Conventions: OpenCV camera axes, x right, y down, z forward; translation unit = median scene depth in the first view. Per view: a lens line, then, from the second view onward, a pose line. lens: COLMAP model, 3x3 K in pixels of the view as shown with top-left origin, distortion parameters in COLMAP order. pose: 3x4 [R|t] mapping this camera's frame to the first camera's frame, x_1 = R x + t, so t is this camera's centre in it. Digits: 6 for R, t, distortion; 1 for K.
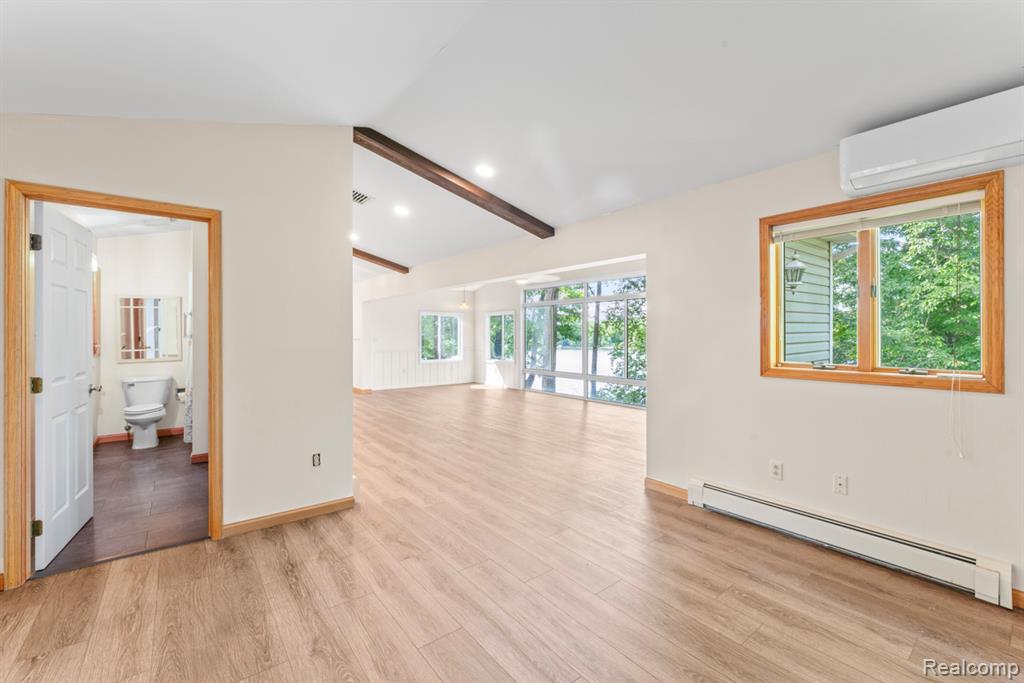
lens RADIAL K [[409.7, 0, 514.8], [0, 409.7, 339.4], [0, 0, 1]] dist [-0.000071, 0.000401]
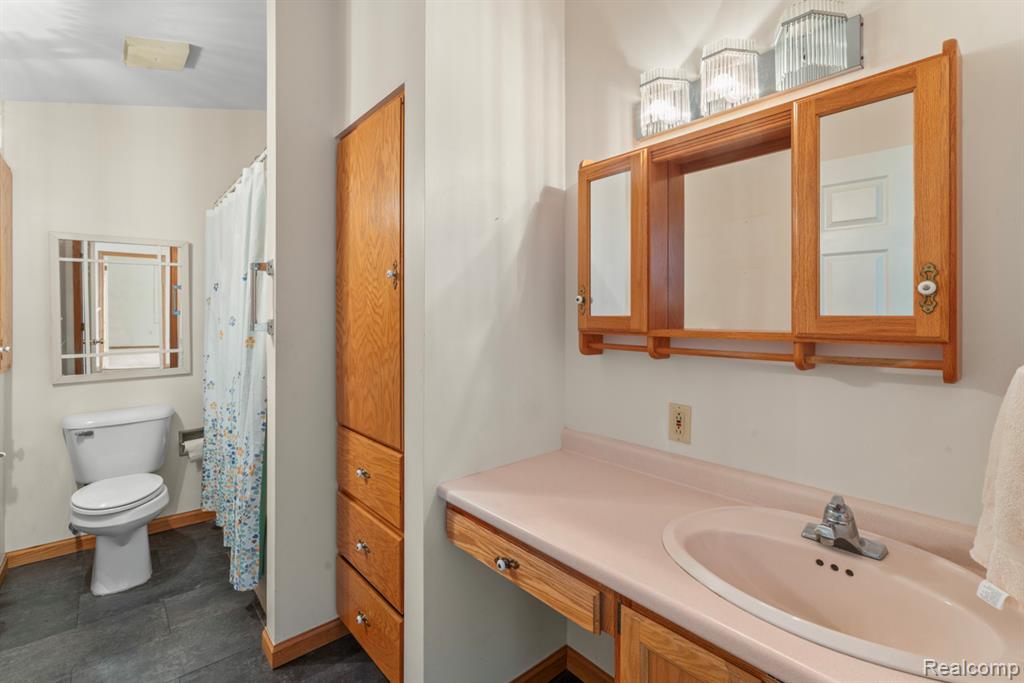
lens RADIAL K [[444.0, 0, 535.8], [0, 444.0, 320.6], [0, 0, 1]] dist [0.002717, -0.000216]
pose [[0.997752, -0.005934, 0.066755, -0.472782], [0.006258, 0.999970, -0.004651, -0.007991], [-0.066725, 0.005059, 0.997759, 0.476513]]
